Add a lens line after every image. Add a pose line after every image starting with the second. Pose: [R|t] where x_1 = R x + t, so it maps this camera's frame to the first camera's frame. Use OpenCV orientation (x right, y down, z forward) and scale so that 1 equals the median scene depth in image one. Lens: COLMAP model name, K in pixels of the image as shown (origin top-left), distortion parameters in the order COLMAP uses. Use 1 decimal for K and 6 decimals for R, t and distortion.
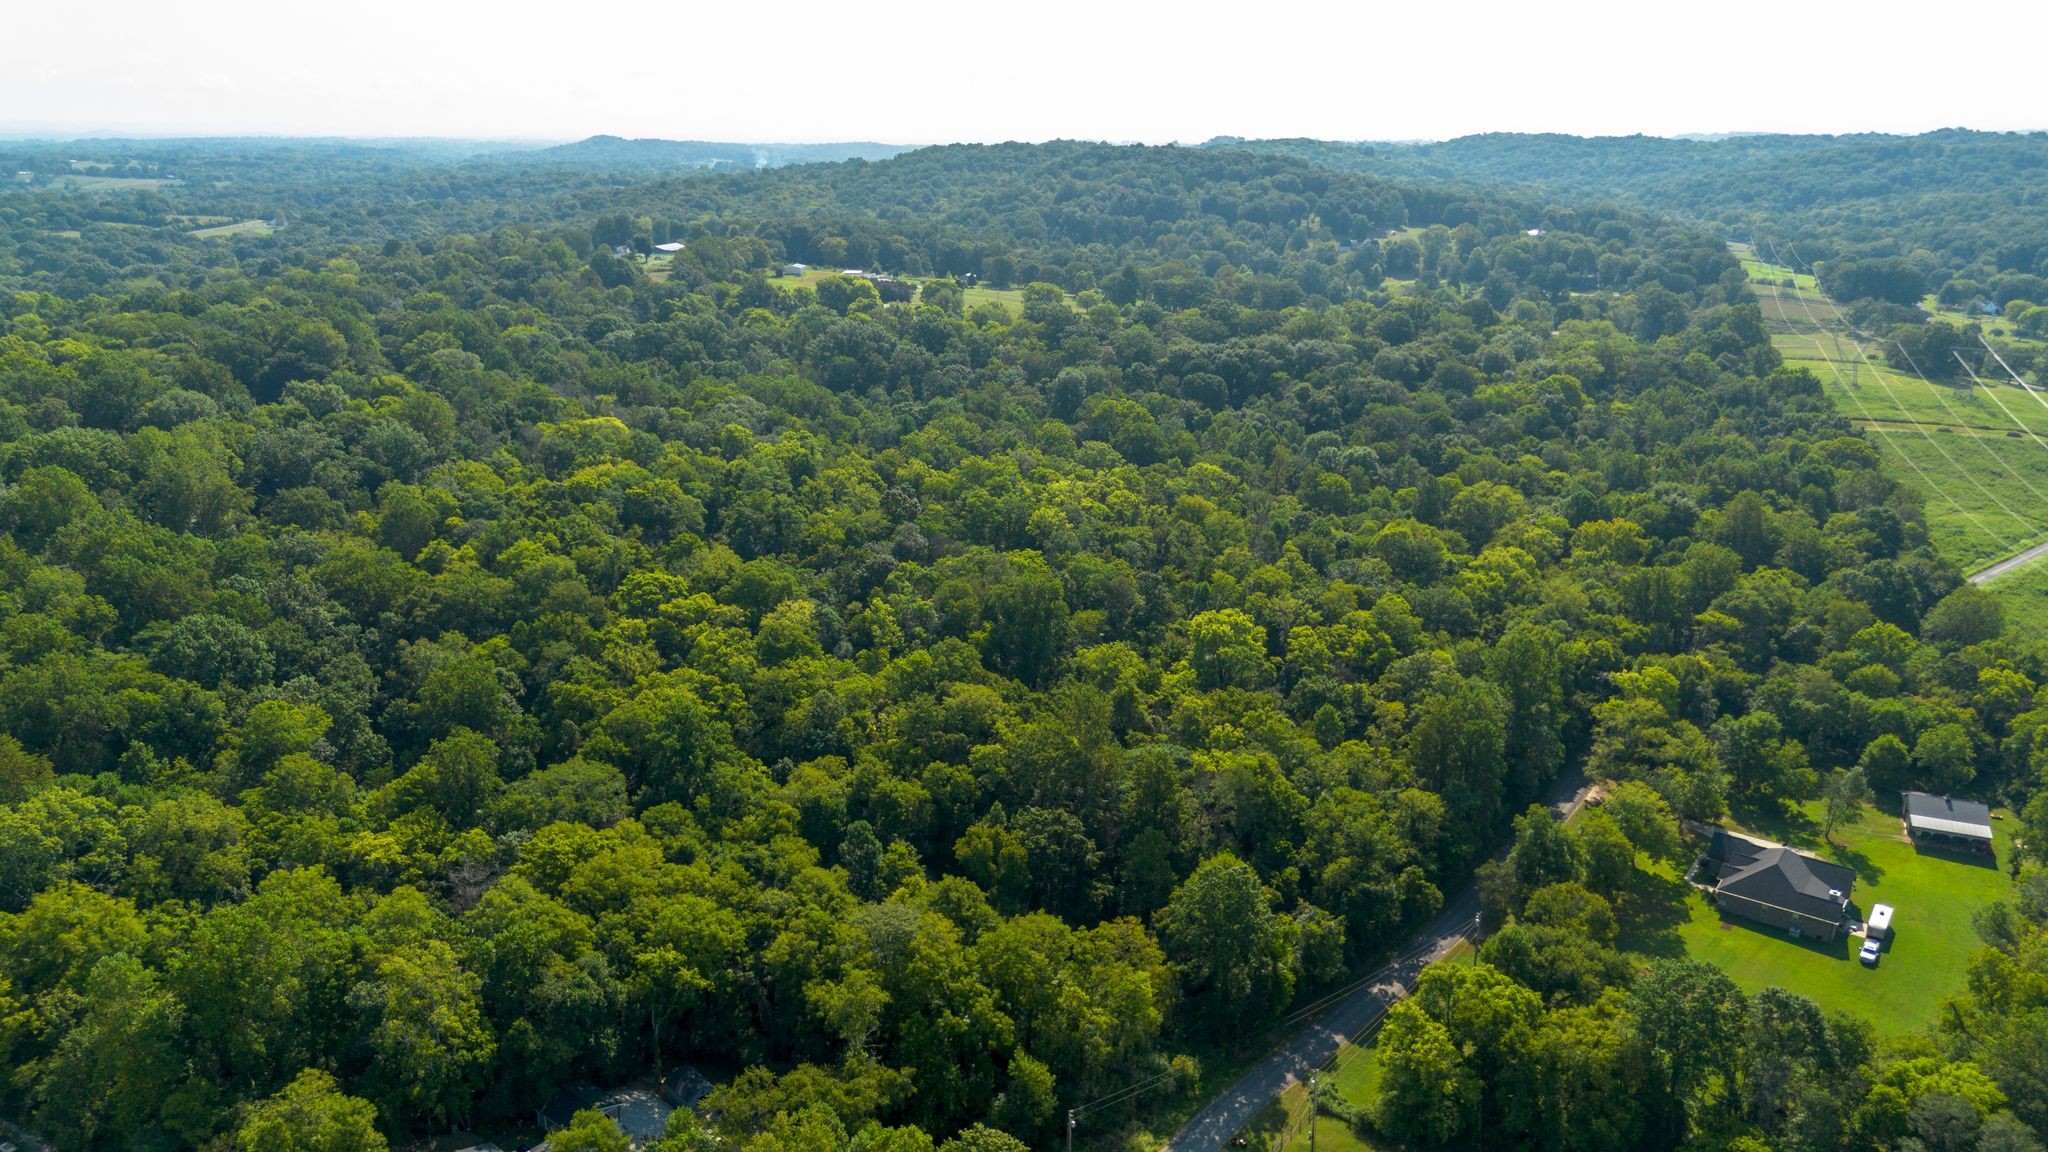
lens RADIAL K [[1481.6, 0, 1023.9], [0, 1481.6, 590.1], [0, 0, 1]] dist [0.058963, -0.048670]
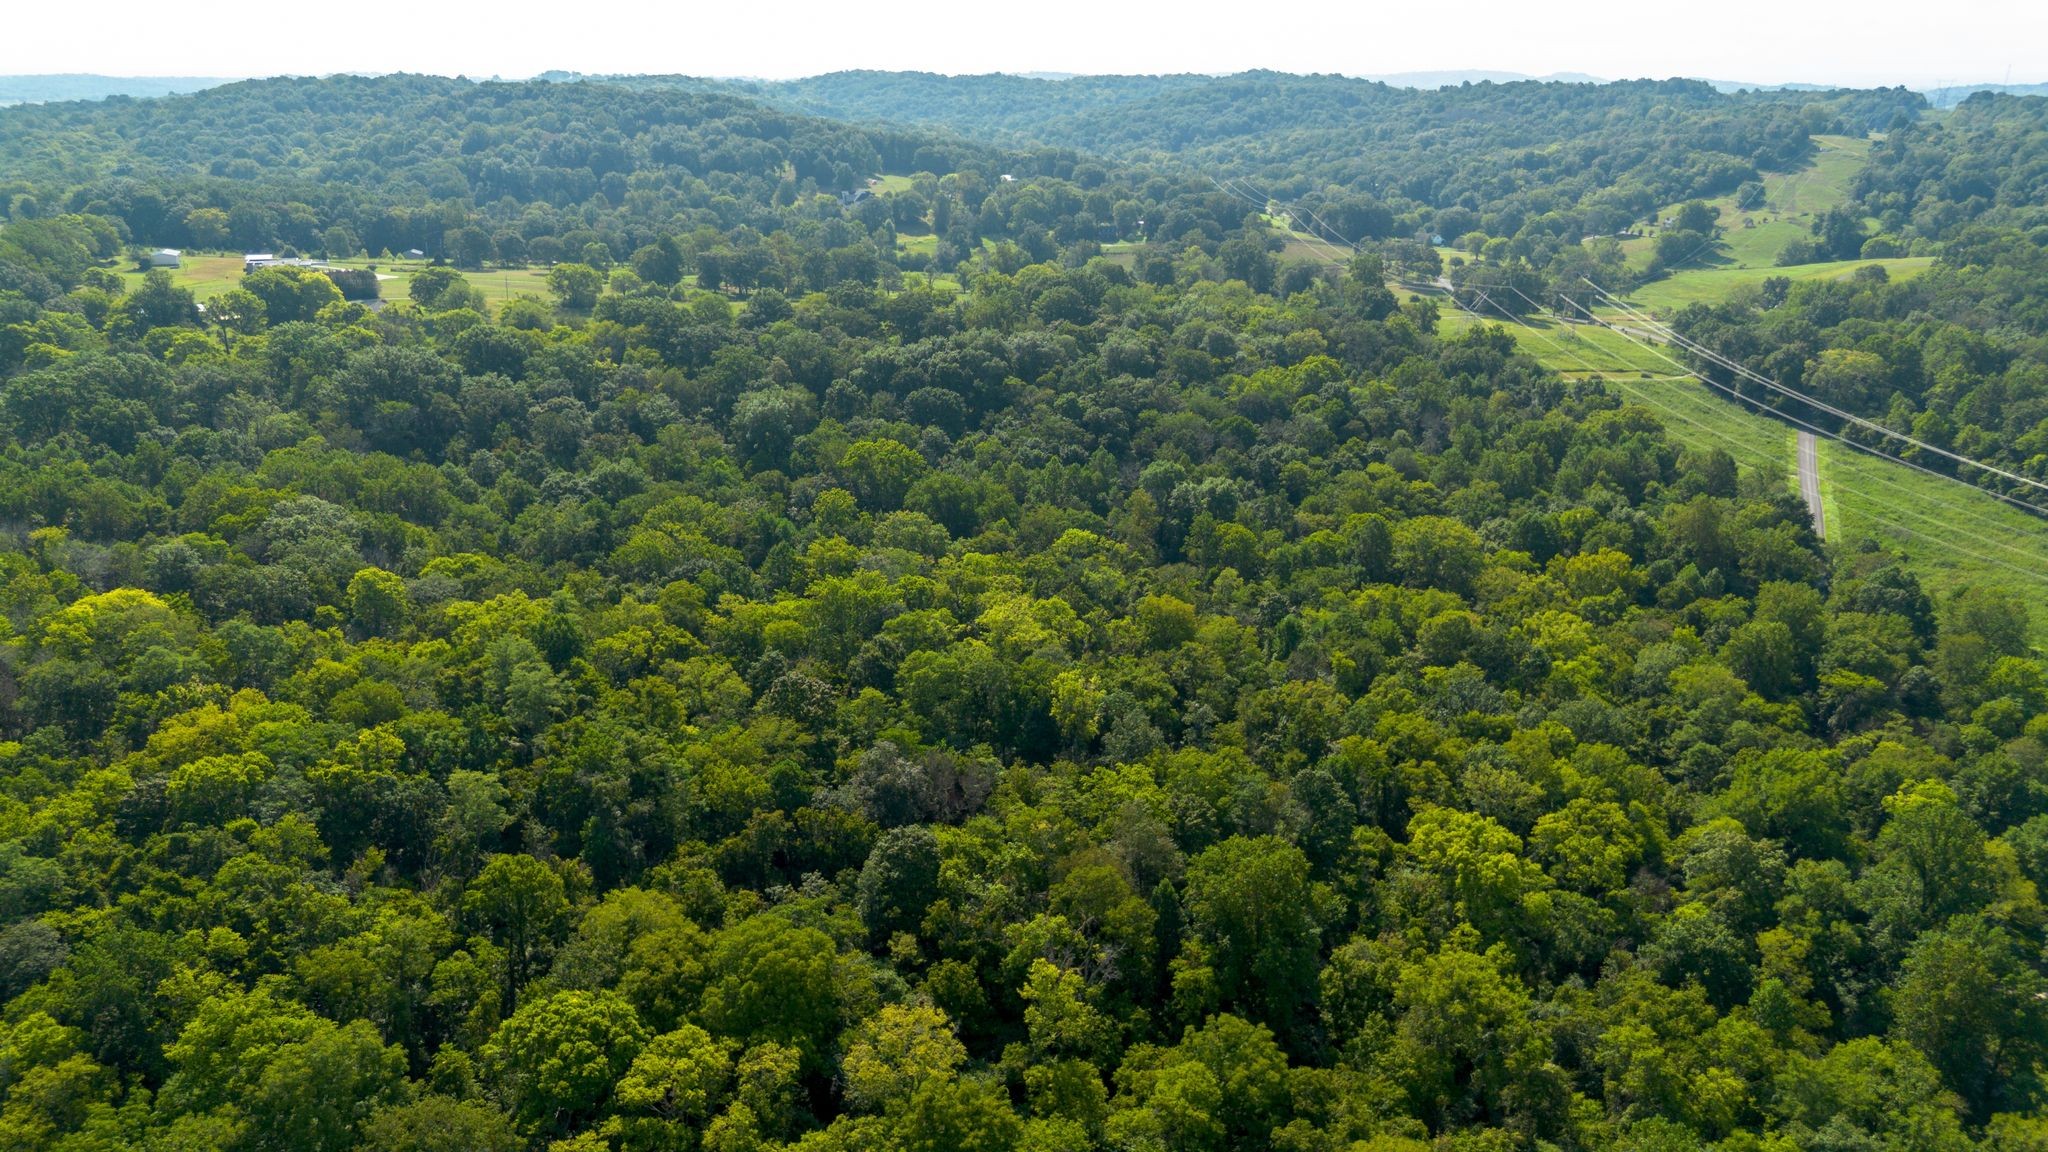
lens RADIAL K [[1481.6, 0, 1036.8], [0, 1481.6, 577.4], [0, 0, 1]] dist [0.058963, -0.048670]
pose [[0.899187, -0.140387, 0.414432, -0.256437], [0.127202, 0.990097, 0.059401, -0.137971], [-0.418666, -0.000696, 0.908140, 0.437505]]
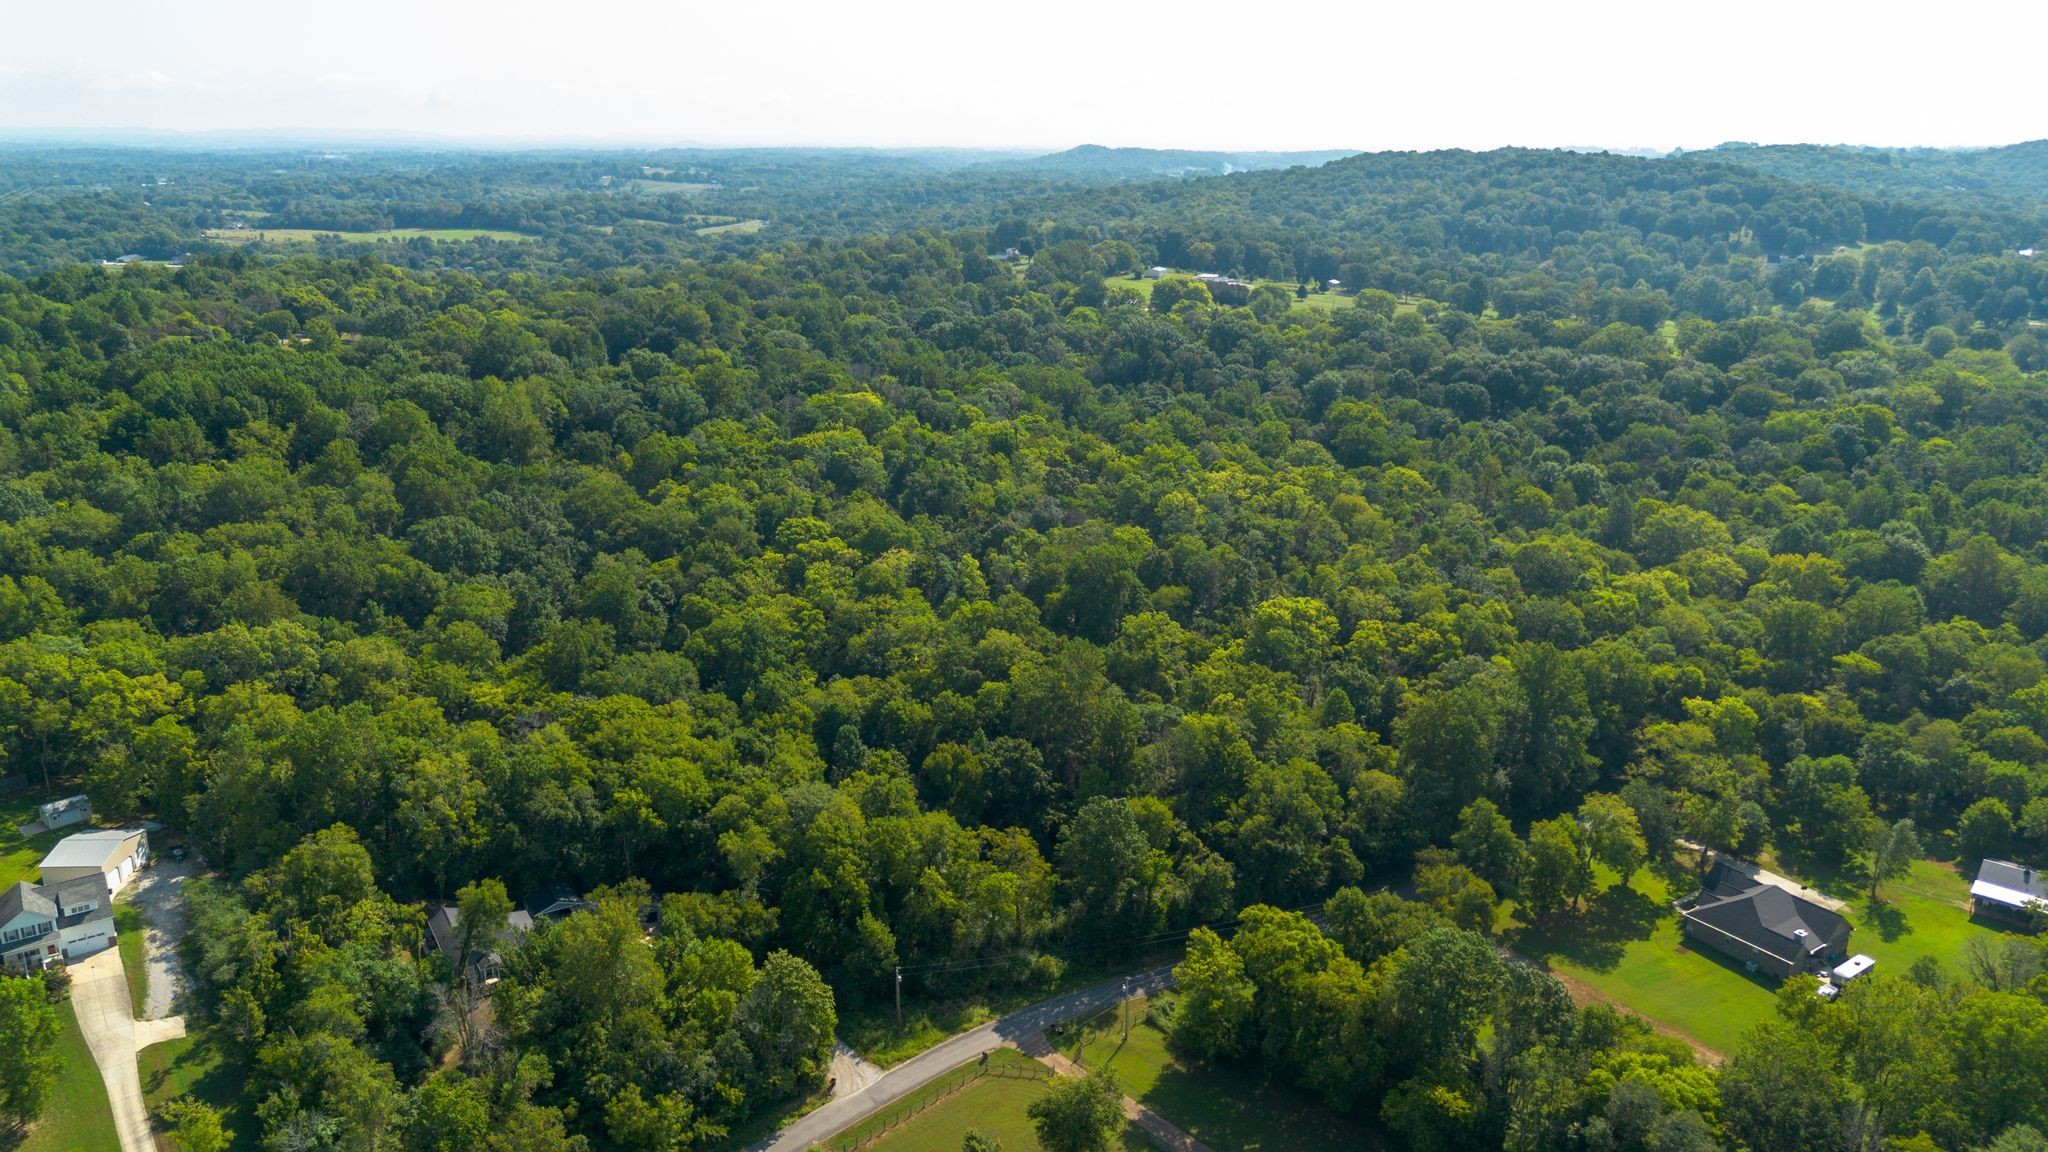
lens RADIAL K [[1481.6, 0, 1007.4], [0, 1481.6, 570.5], [0, 0, 1]] dist [0.058963, -0.048670]
pose [[0.945782, 0.090911, -0.311821, 0.242756], [-0.096049, 0.995376, -0.001127, 0.014195], [0.310277, 0.031016, 0.950140, -0.059615]]
